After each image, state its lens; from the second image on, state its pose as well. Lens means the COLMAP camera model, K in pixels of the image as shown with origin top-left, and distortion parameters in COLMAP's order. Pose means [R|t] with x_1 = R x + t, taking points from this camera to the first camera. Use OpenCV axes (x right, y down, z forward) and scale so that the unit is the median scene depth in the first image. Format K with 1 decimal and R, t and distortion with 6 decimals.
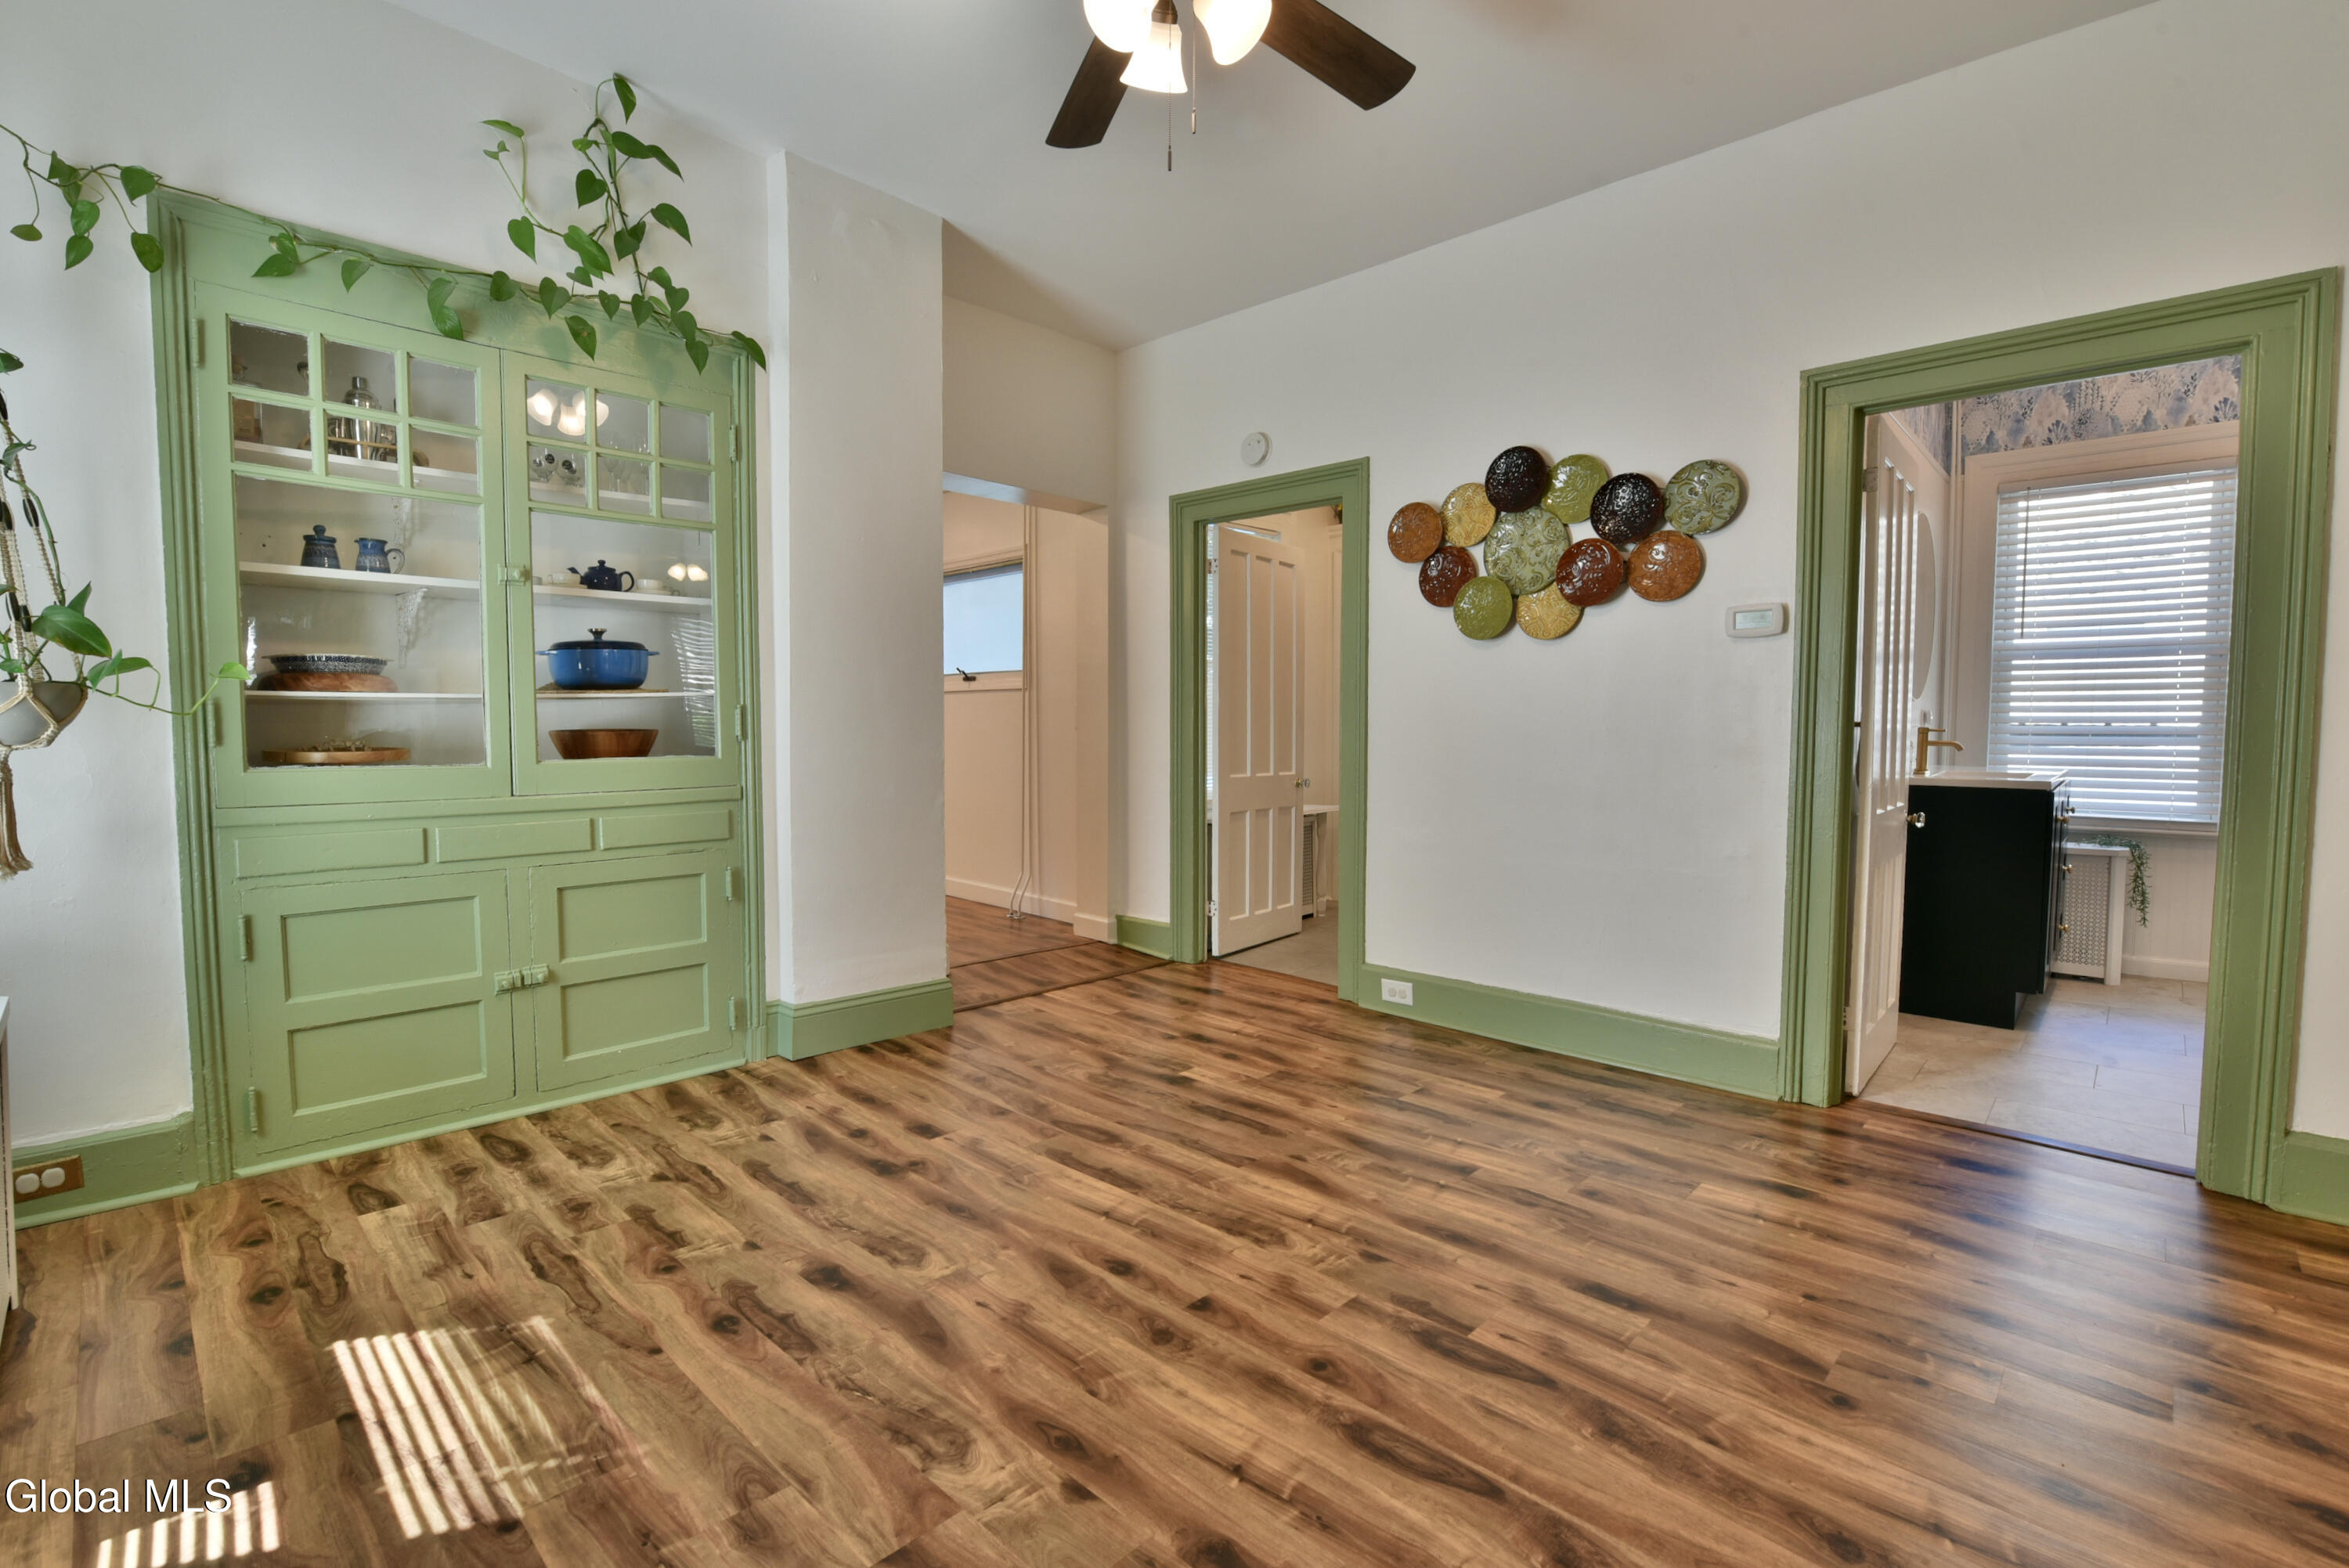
lens RADIAL K [[1010.7, 0, 1174.4], [0, 1010.7, 787.3], [0, 0, 1]] dist [-0.003640, -0.000907]
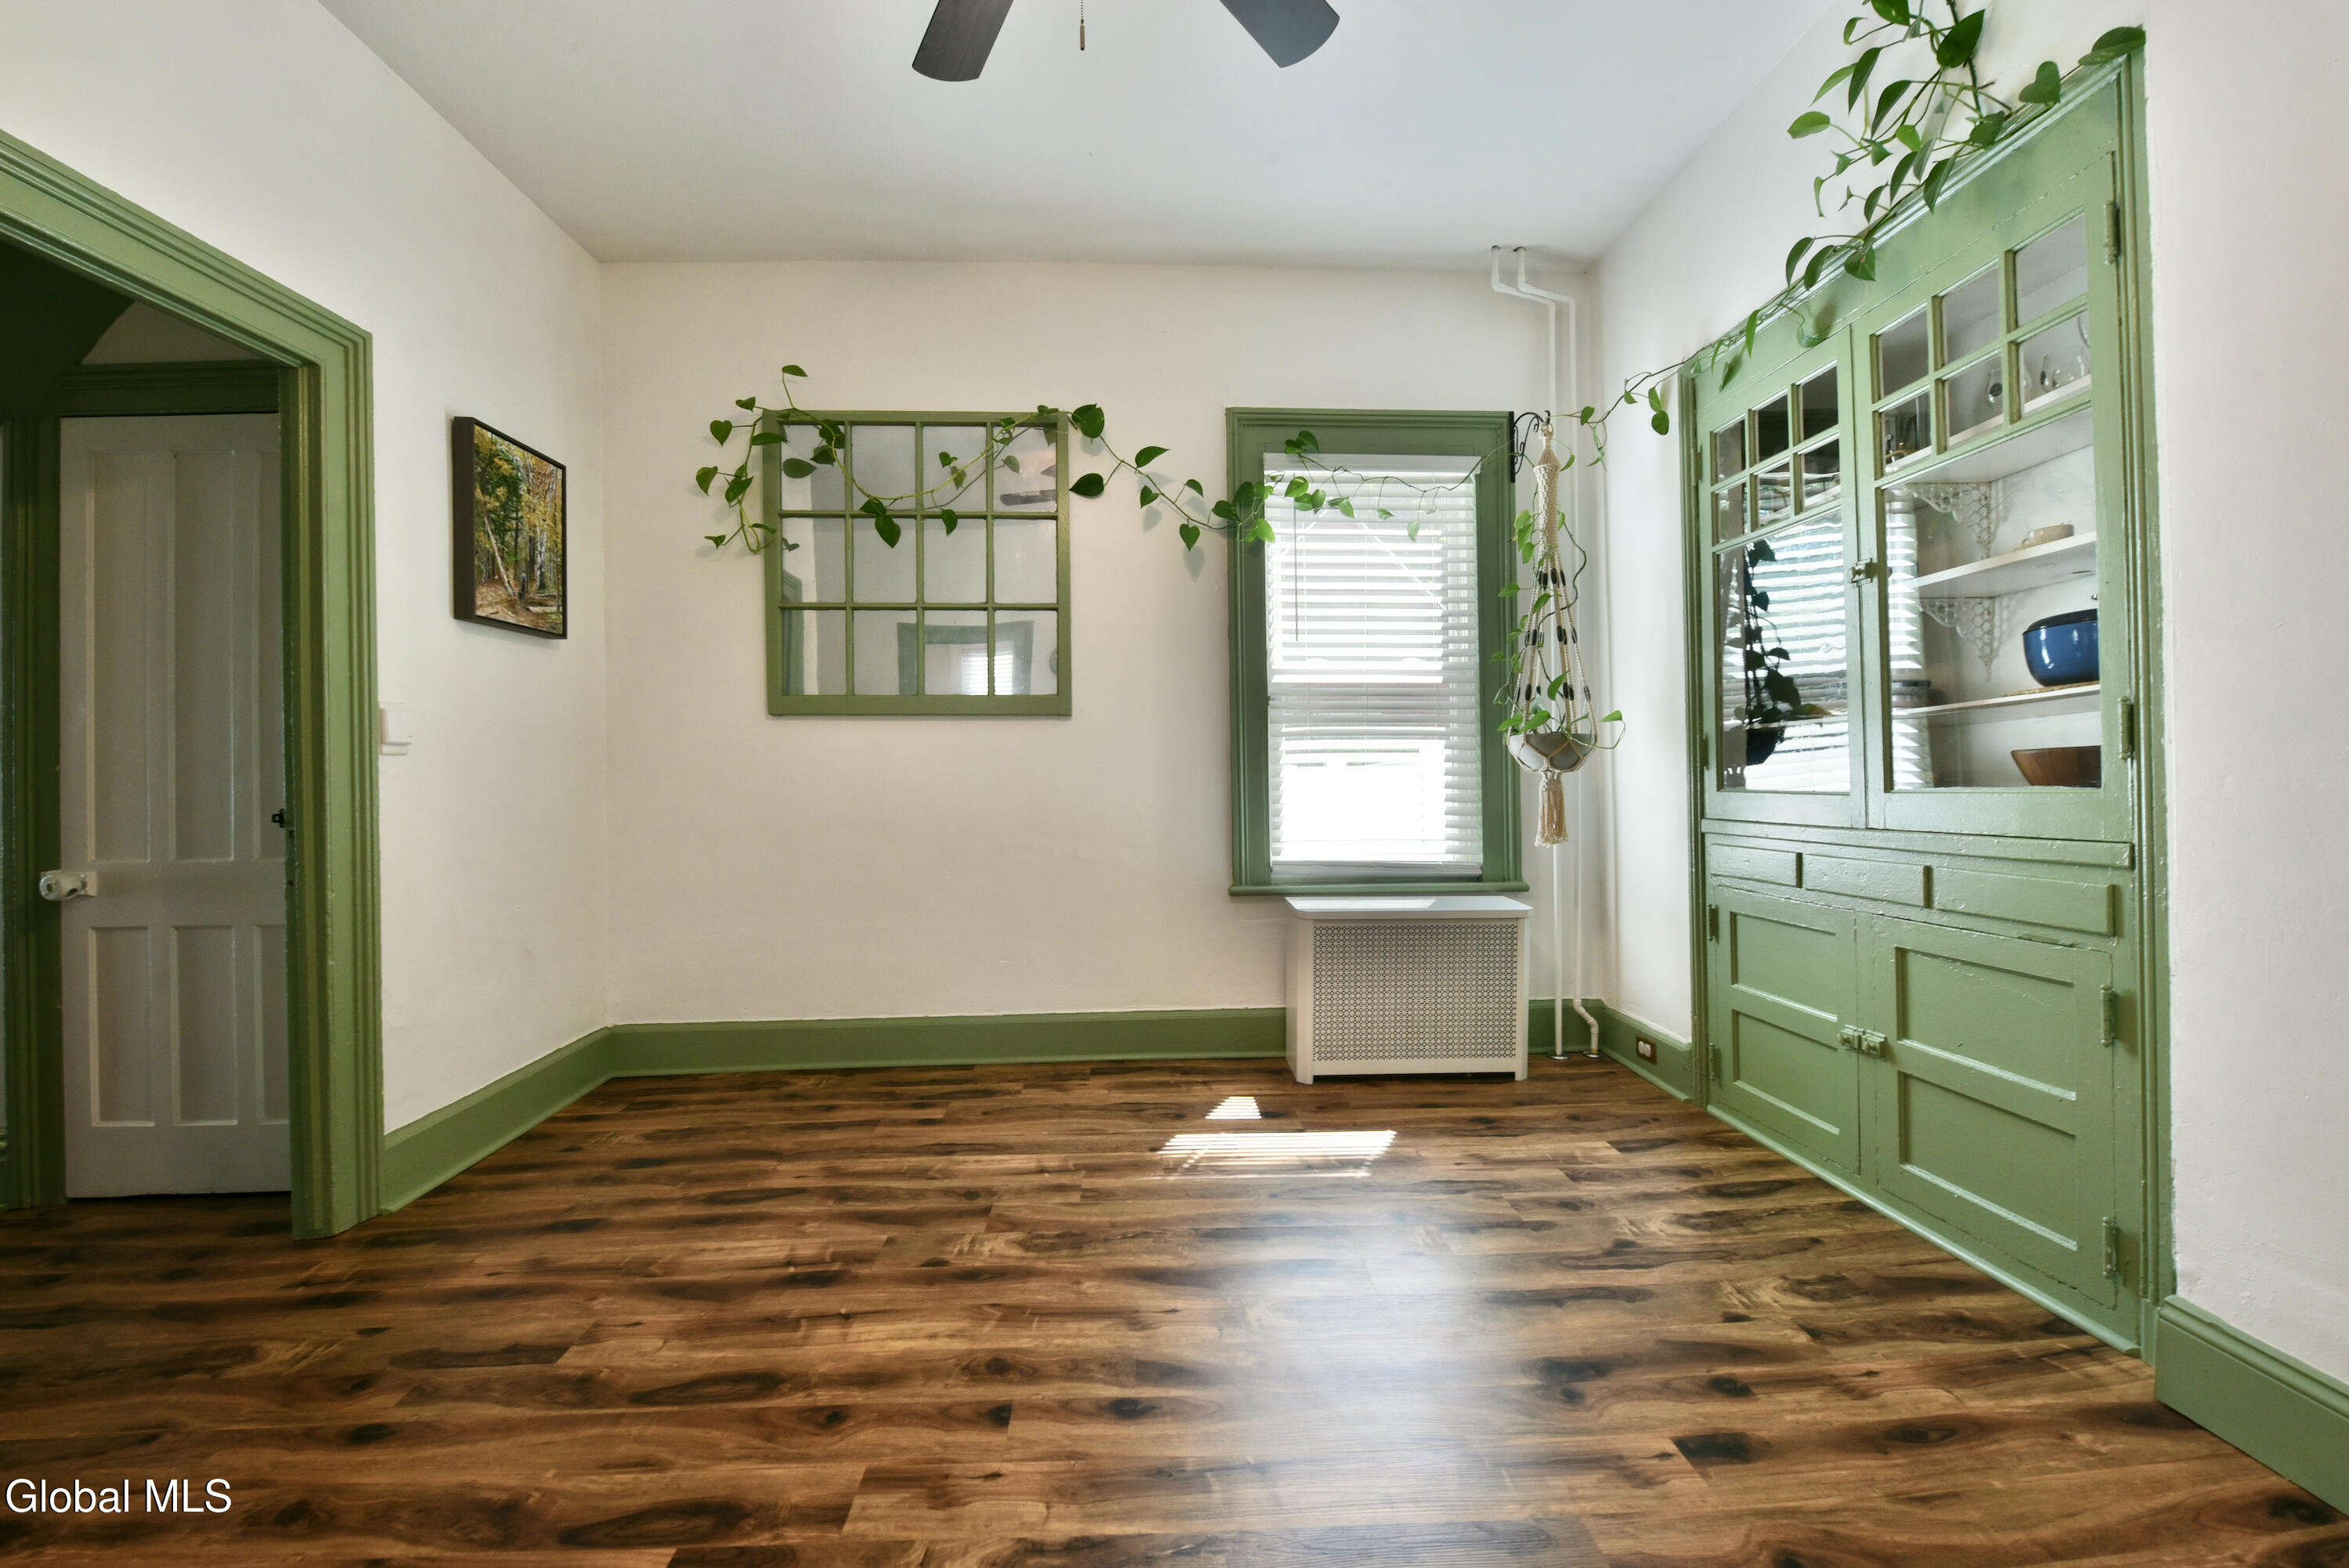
lens RADIAL K [[1010.7, 0, 1183.0], [0, 1010.7, 778.0], [0, 0, 1]] dist [-0.003640, -0.000907]
pose [[-0.700789, 0.007497, -0.713329, 0.473277], [-0.023504, 0.999159, 0.033592, -0.063489], [0.712981, 0.040307, -0.700024, 1.505211]]
